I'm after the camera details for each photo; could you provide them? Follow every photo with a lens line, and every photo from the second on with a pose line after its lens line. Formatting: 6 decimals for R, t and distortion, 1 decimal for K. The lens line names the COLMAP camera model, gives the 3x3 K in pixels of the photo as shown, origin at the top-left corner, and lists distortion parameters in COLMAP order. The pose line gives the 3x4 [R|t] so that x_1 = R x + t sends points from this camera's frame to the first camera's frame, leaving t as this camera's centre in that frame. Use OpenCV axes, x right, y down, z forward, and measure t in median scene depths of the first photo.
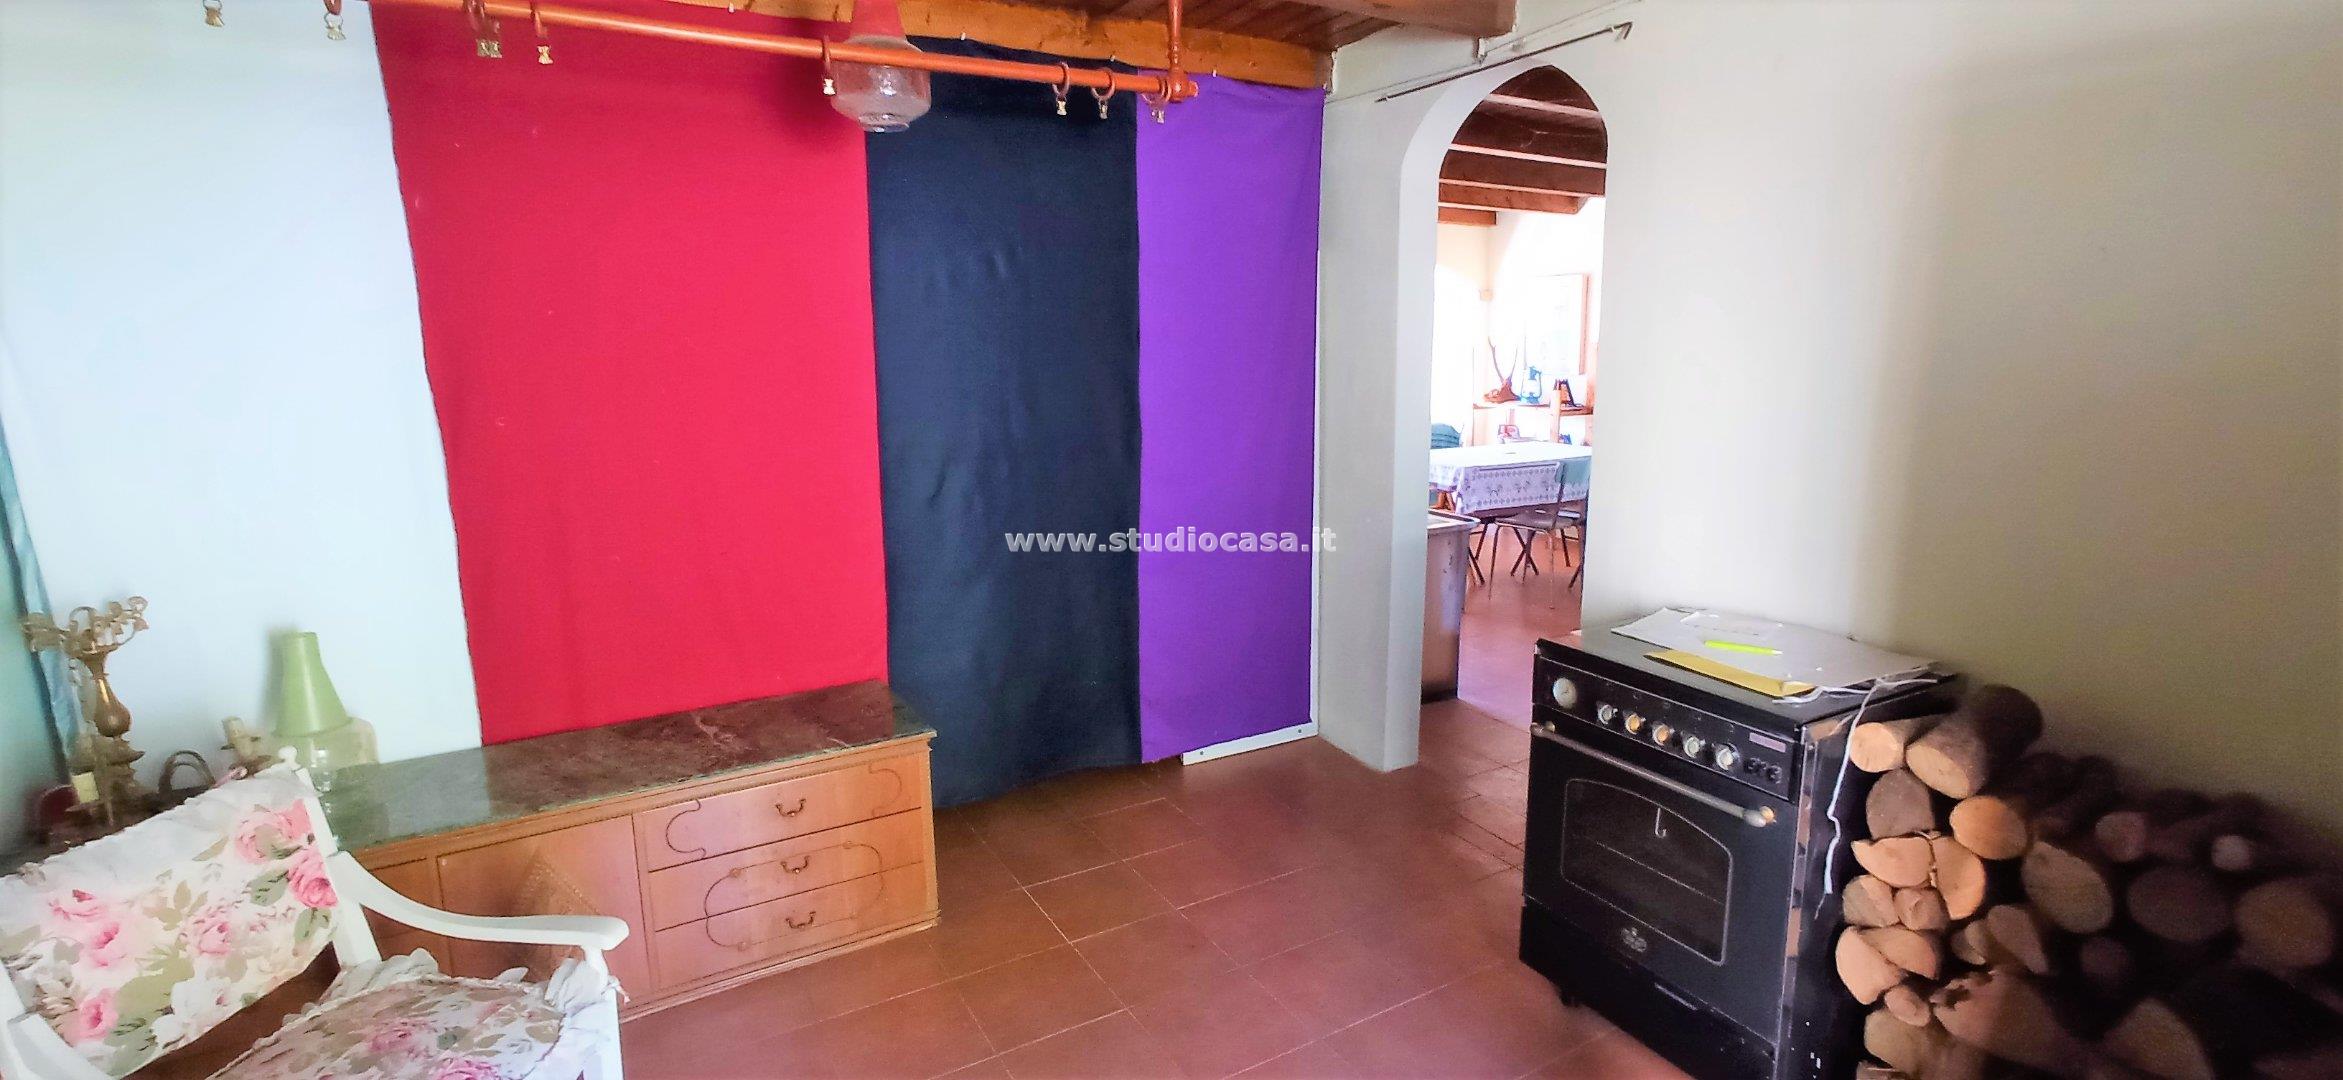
lens RADIAL K [[1059.1, 0, 1160.5], [0, 1059.1, 519.9], [0, 0, 1]] dist [-0.074251, 0.040842]
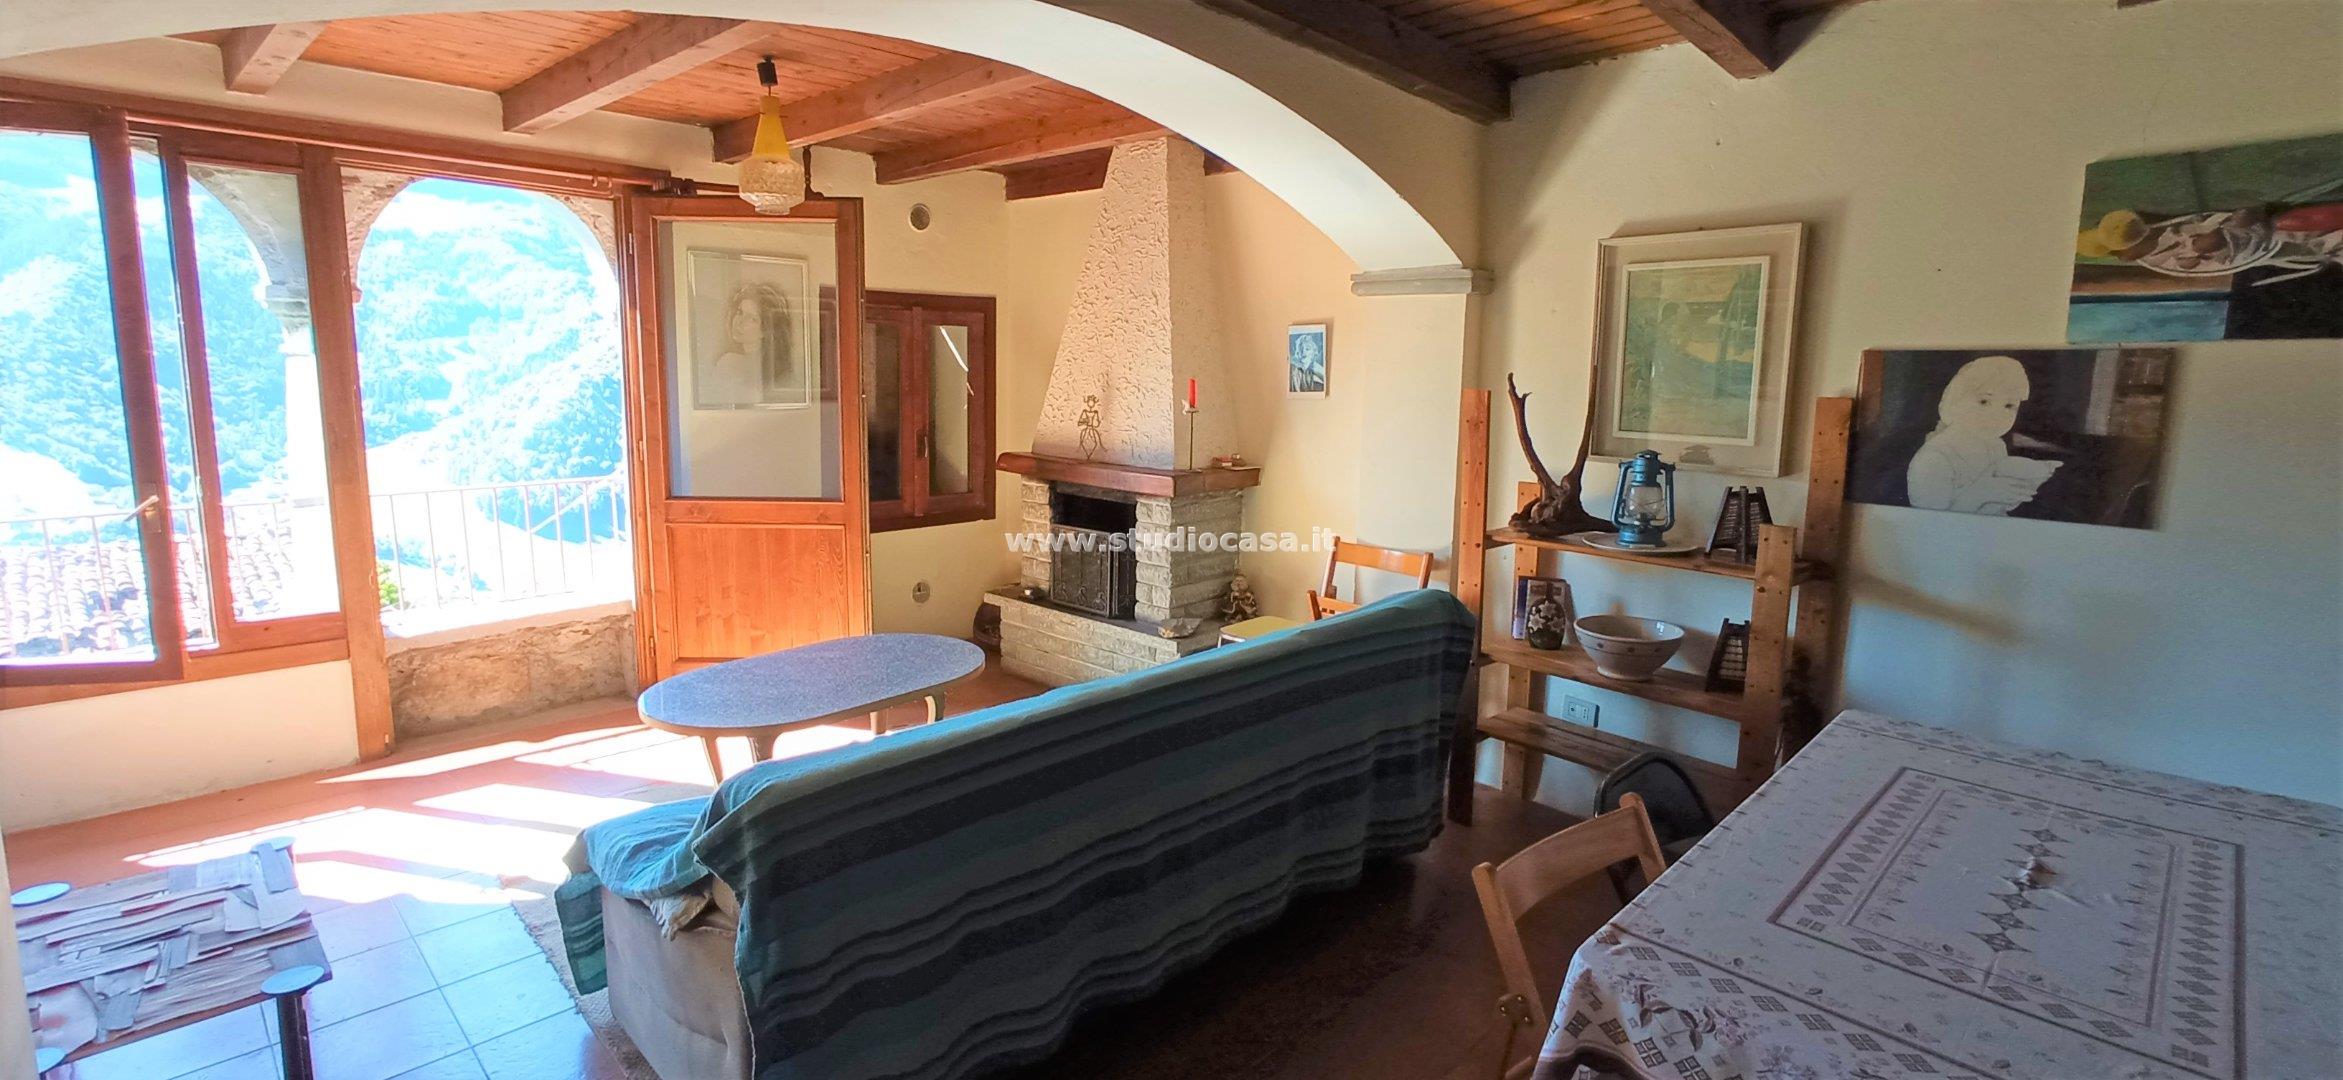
lens RADIAL K [[1040.2, 0, 1180.1], [0, 1040.2, 514.9], [0, 0, 1]] dist [-0.000737, 0.000515]
pose [[0.953701, -0.014943, 0.300385, 0.064656], [0.023935, 0.999368, -0.026277, -0.119910], [-0.299802, 0.032250, 0.953456, 0.697057]]
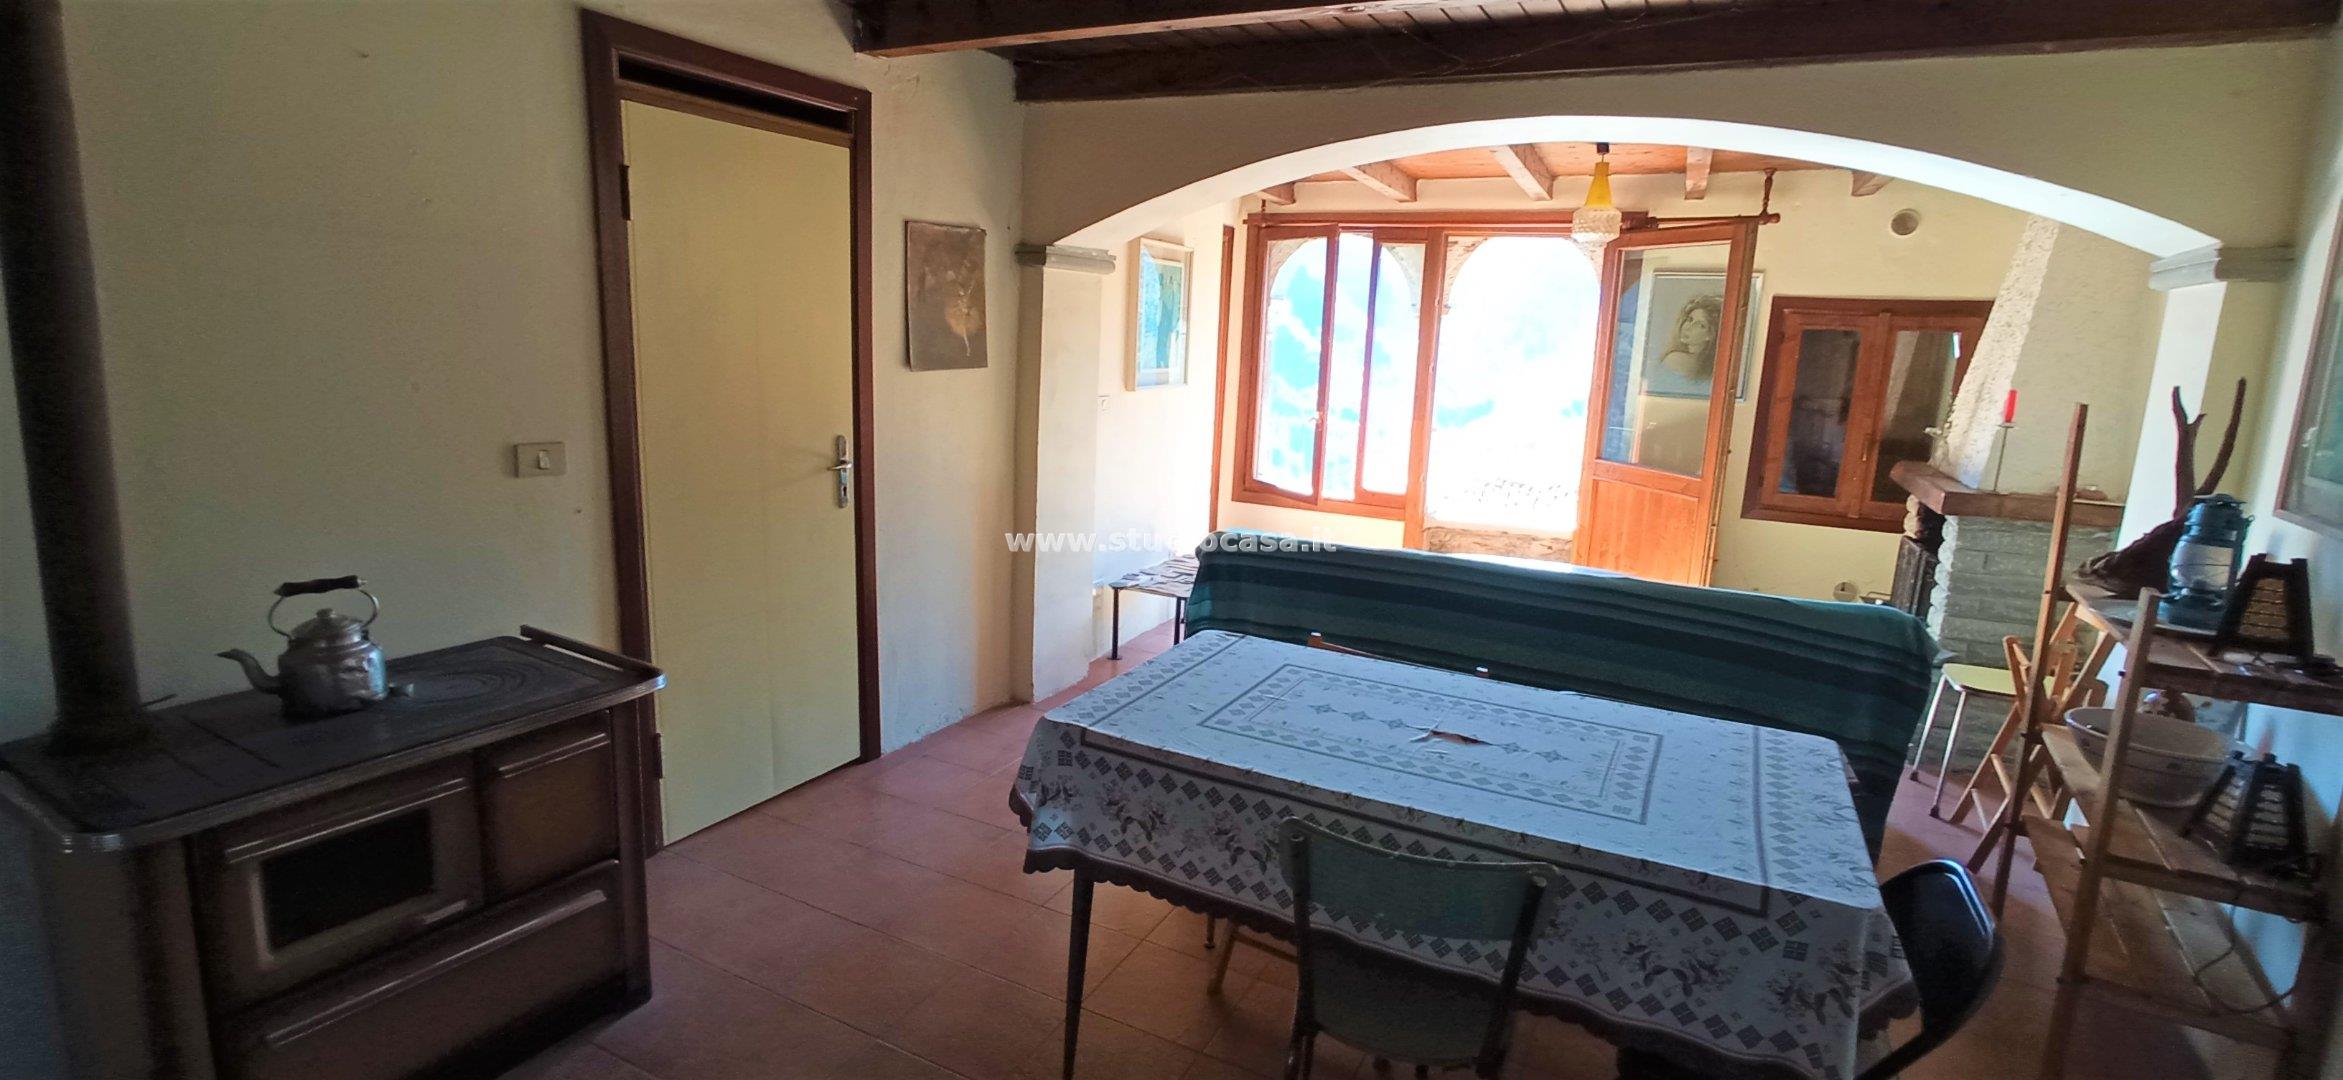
lens RADIAL K [[1047.2, 0, 1177.1], [0, 1047.2, 526.3], [0, 0, 1]] dist [-0.007533, -0.000082]
pose [[0.563253, 0.182114, -0.805966, 0.438414], [-0.185995, 0.978321, 0.091075, -0.114214], [0.805079, 0.098608, 0.584914, 0.628352]]
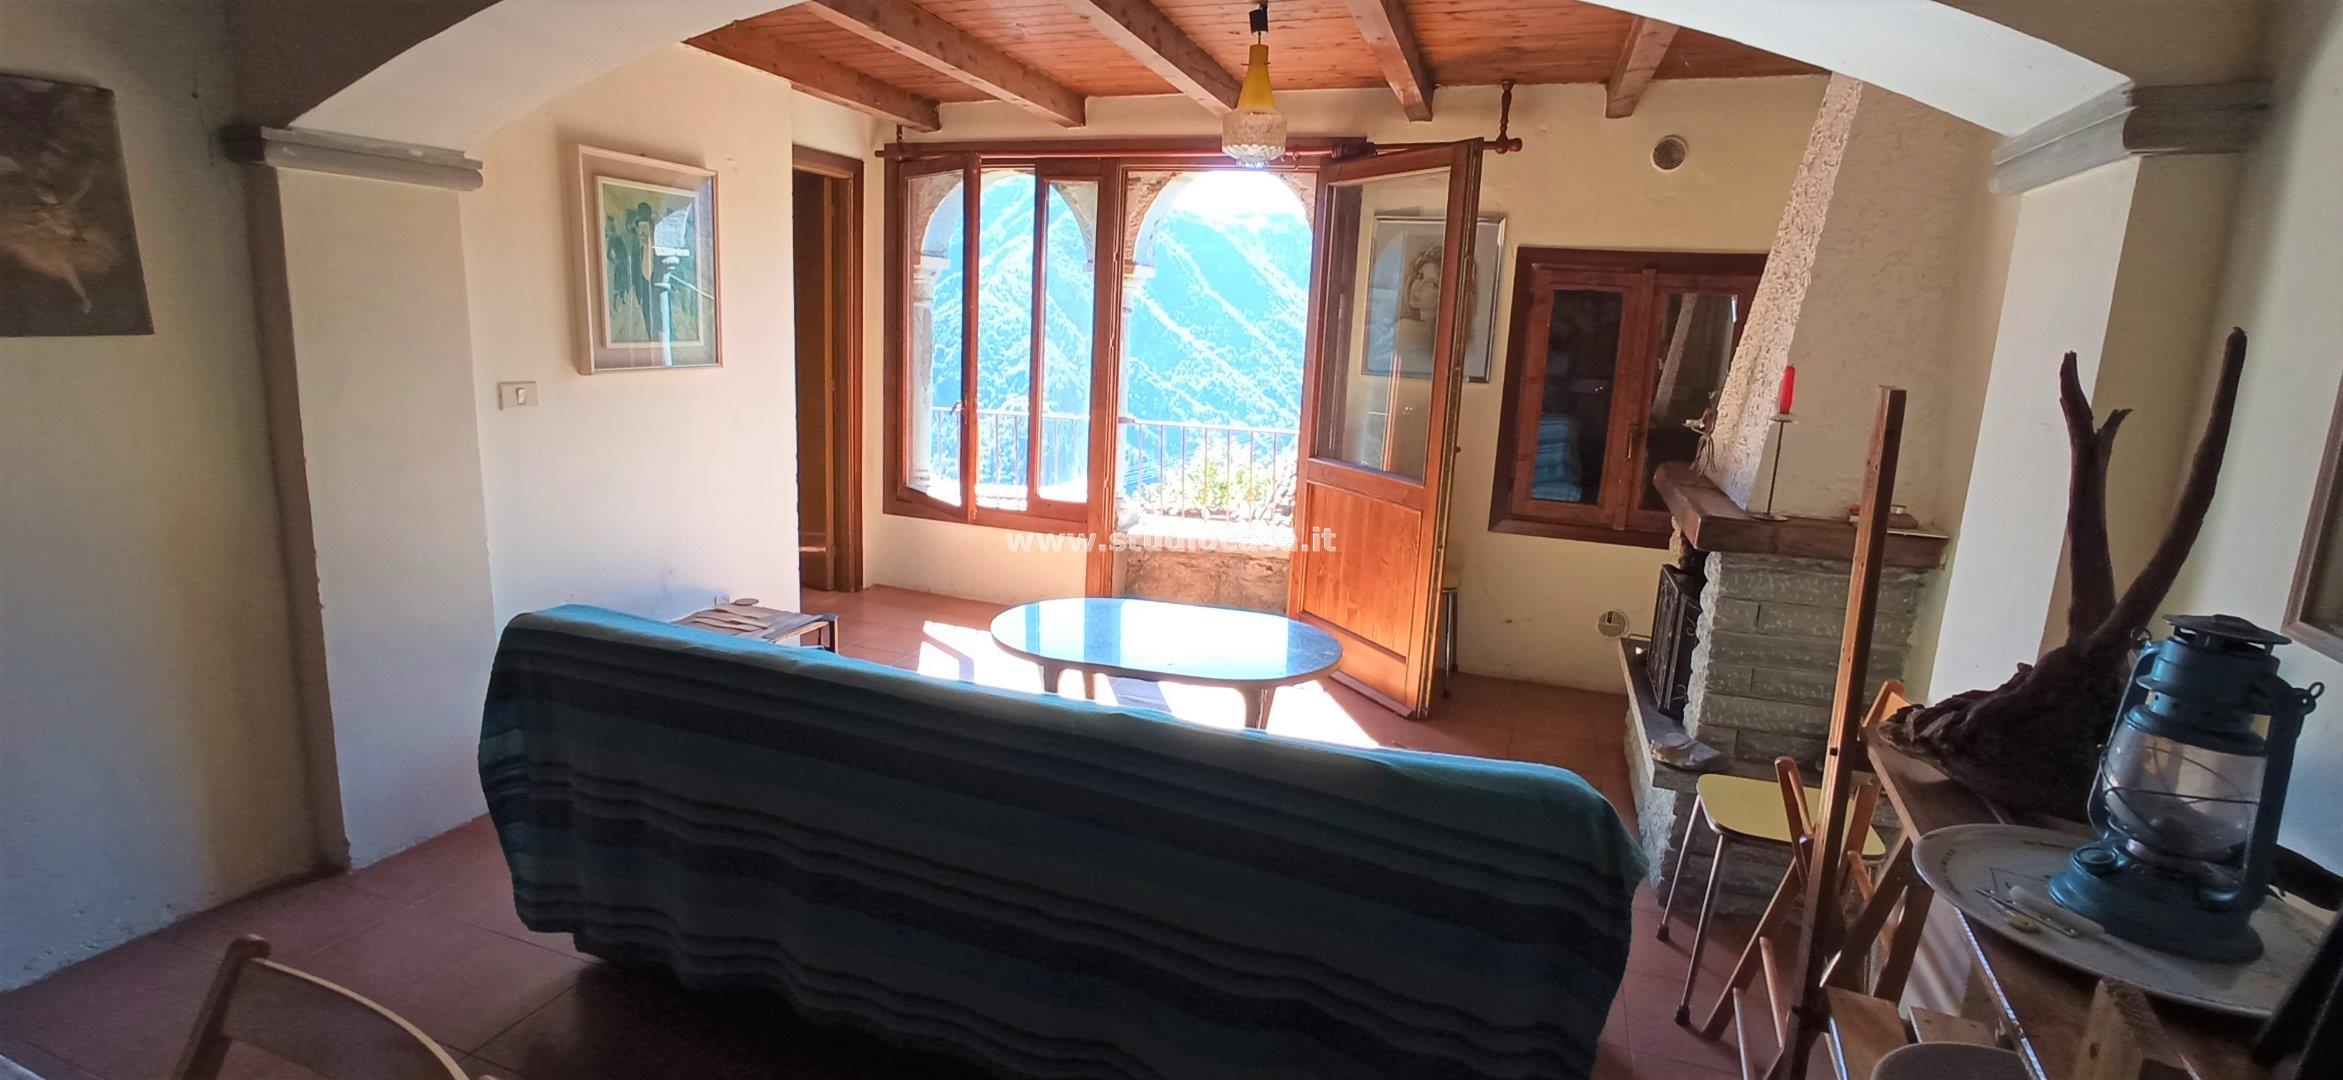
lens RADIAL K [[1062.7, 0, 1162.4], [0, 1062.7, 522.0], [0, 0, 1]] dist [-0.053974, 0.040647]
pose [[0.657532, 0.179987, -0.731612, 0.372371], [-0.176389, 0.980834, 0.082771, -0.150454], [0.732488, 0.074623, 0.676678, 0.864847]]
